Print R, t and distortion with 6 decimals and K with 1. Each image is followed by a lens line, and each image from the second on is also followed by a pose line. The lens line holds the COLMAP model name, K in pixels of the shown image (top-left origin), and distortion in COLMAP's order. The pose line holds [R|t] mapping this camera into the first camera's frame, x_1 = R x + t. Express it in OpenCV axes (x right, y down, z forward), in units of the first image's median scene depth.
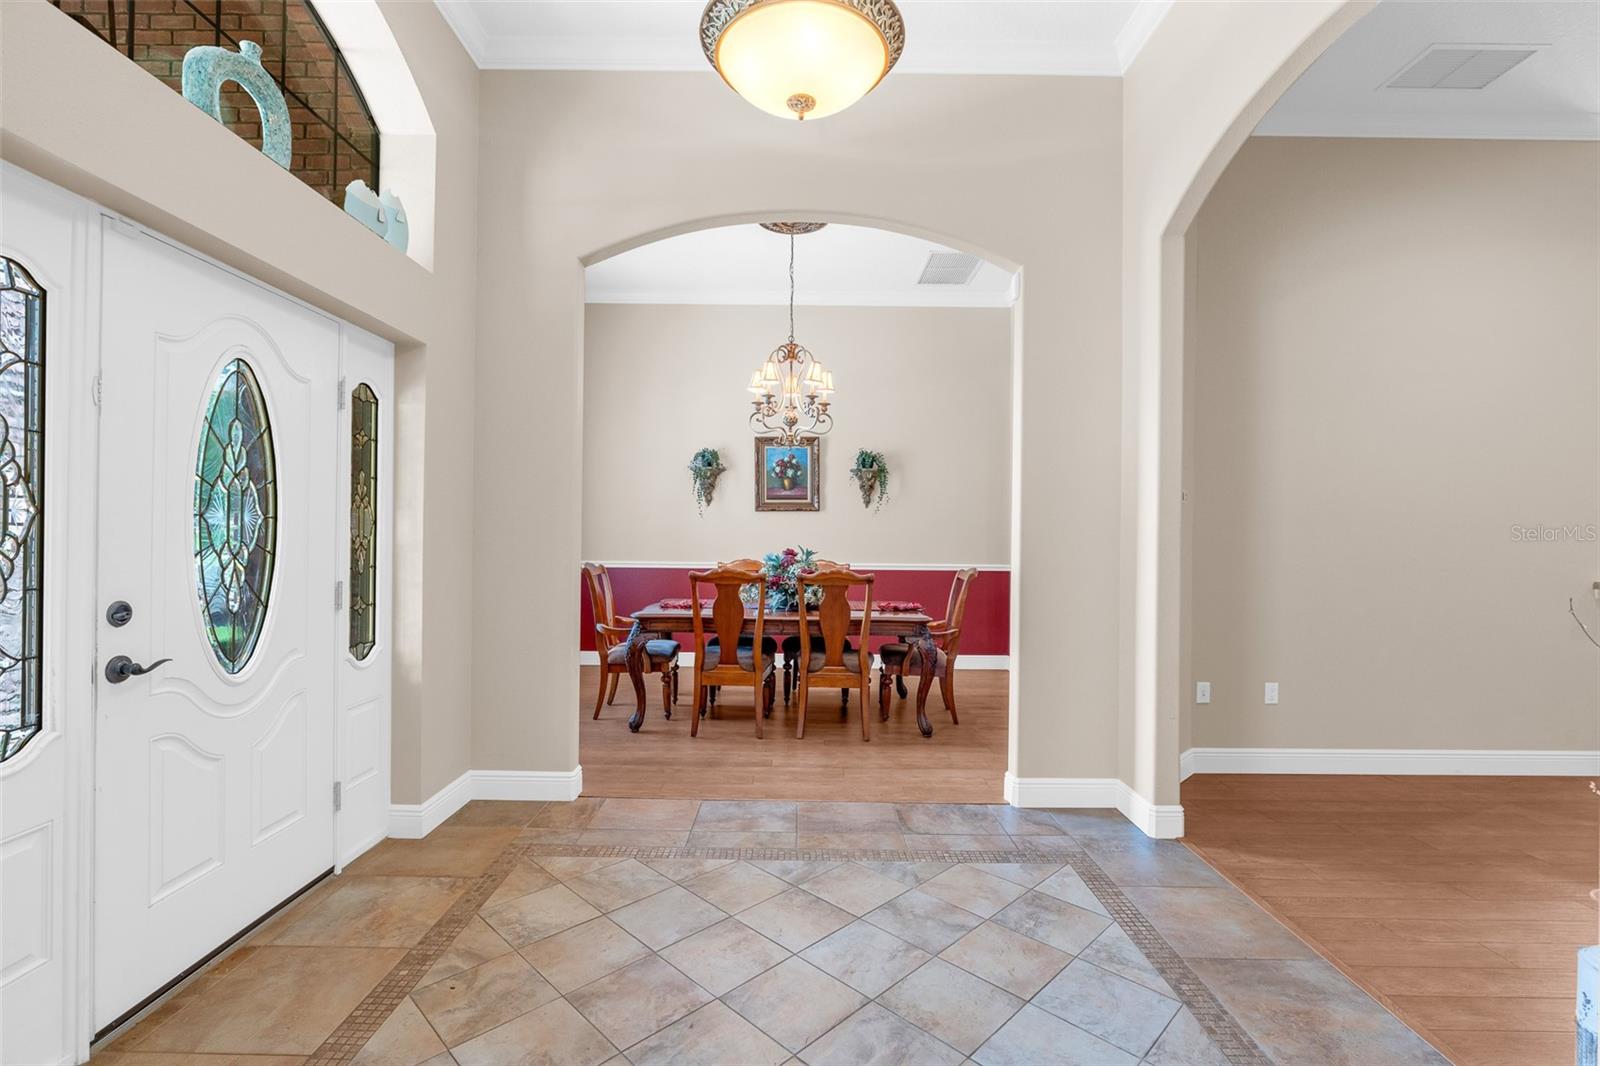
lens RADIAL K [[715.2, 0, 798.8], [0, 715.2, 532.2], [0, 0, 1]] dist [-0.009090, 0.001679]
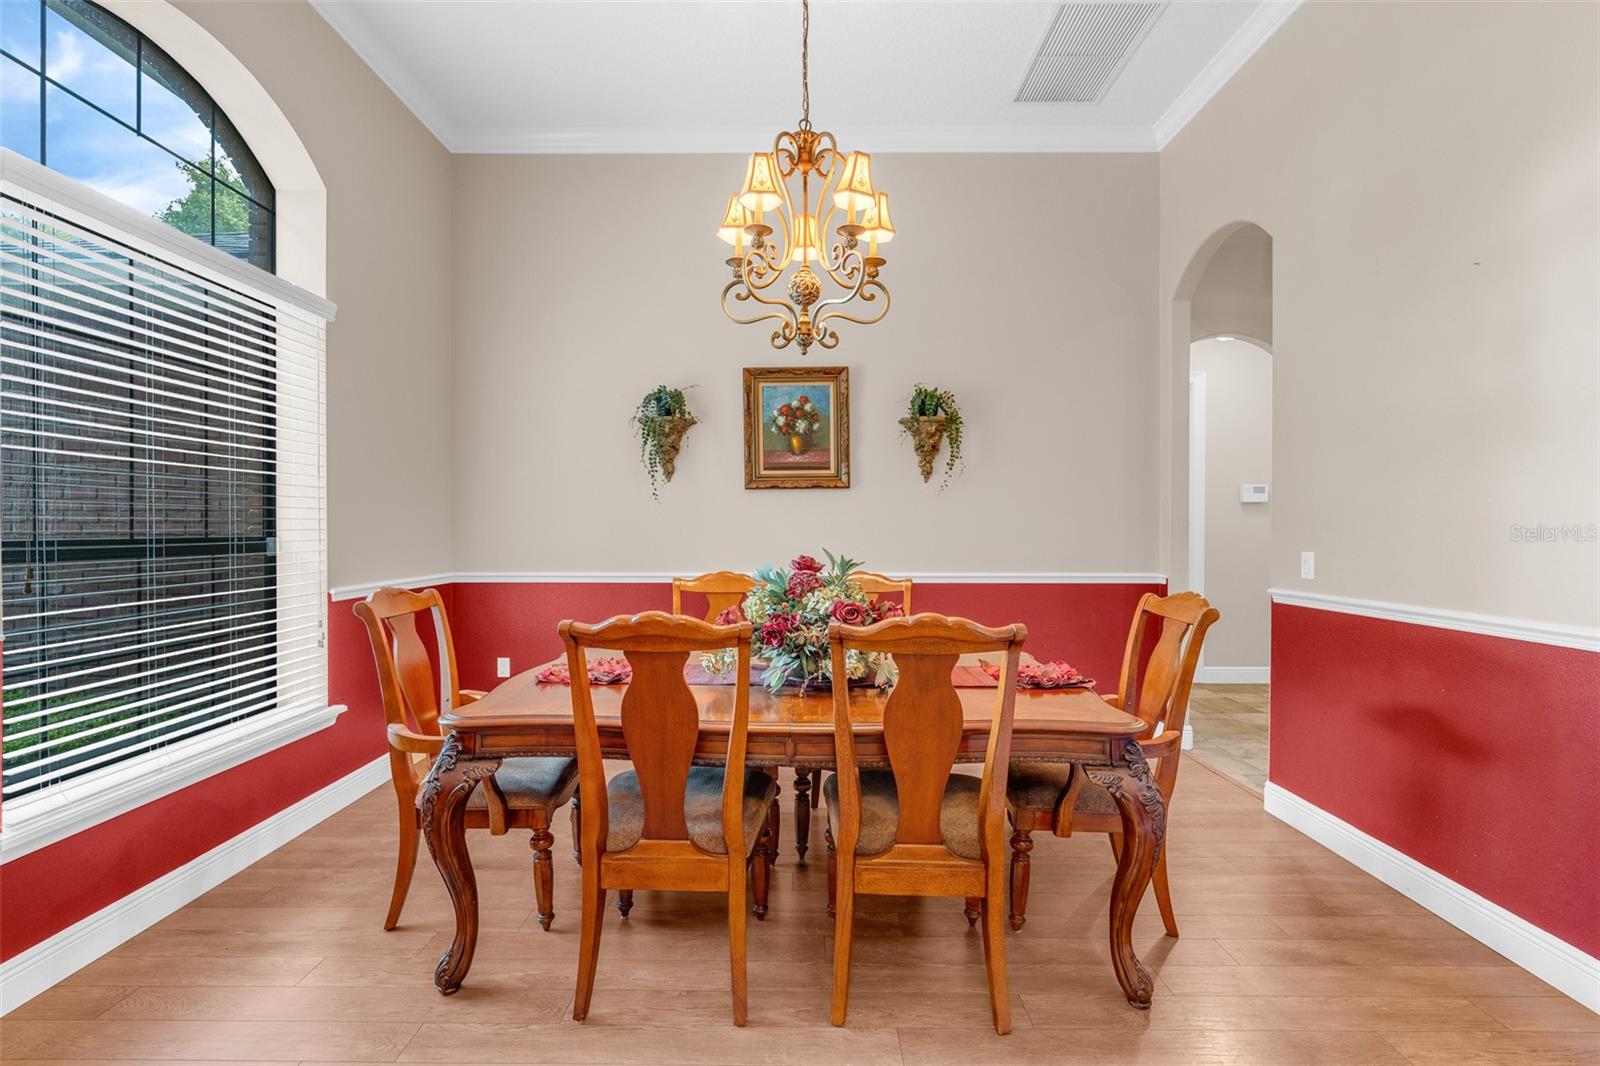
lens RADIAL K [[715.2, 0, 798.8], [0, 715.2, 532.2], [0, 0, 1]] dist [-0.009090, 0.001679]
pose [[0.999921, -0.009081, -0.008644, -0.010790], [0.009163, 0.999913, 0.009454, 0.002322], [0.008558, -0.009533, 0.999918, 0.424203]]
